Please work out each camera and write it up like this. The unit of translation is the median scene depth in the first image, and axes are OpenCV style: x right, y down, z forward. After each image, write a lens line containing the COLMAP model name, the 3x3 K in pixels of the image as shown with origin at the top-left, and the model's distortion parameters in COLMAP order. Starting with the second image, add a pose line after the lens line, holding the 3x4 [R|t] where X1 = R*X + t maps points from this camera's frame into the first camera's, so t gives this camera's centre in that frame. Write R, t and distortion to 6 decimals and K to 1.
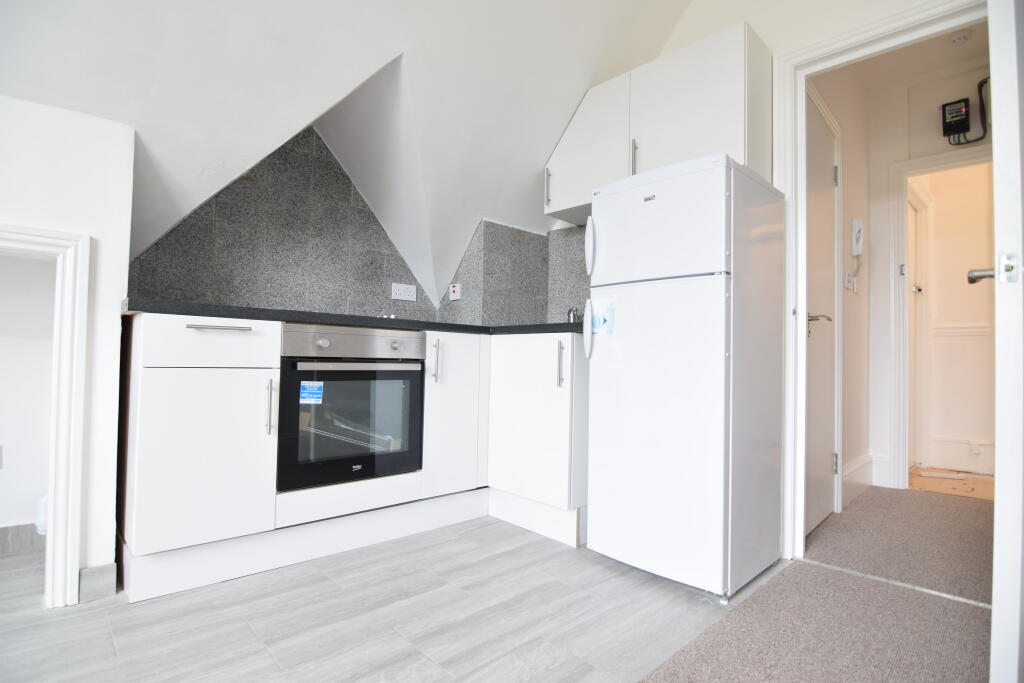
lens RADIAL K [[503.3, 0, 510.6], [0, 503.3, 344.8], [0, 0, 1]] dist [-0.018905, -0.000807]
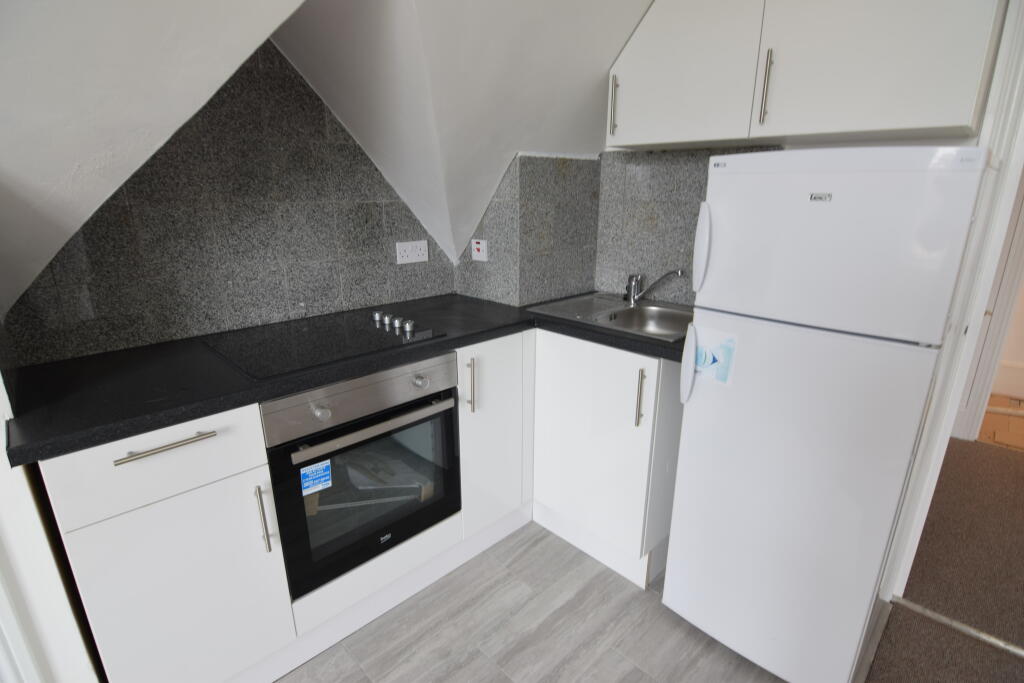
lens RADIAL K [[503.3, 0, 510.6], [0, 503.3, 344.8], [0, 0, 1]] dist [-0.018905, -0.000807]
pose [[0.999622, -0.025657, 0.009869, -0.079223], [0.021185, 0.947782, 0.318216, -0.221089], [-0.017518, -0.317887, 0.947967, 0.249547]]
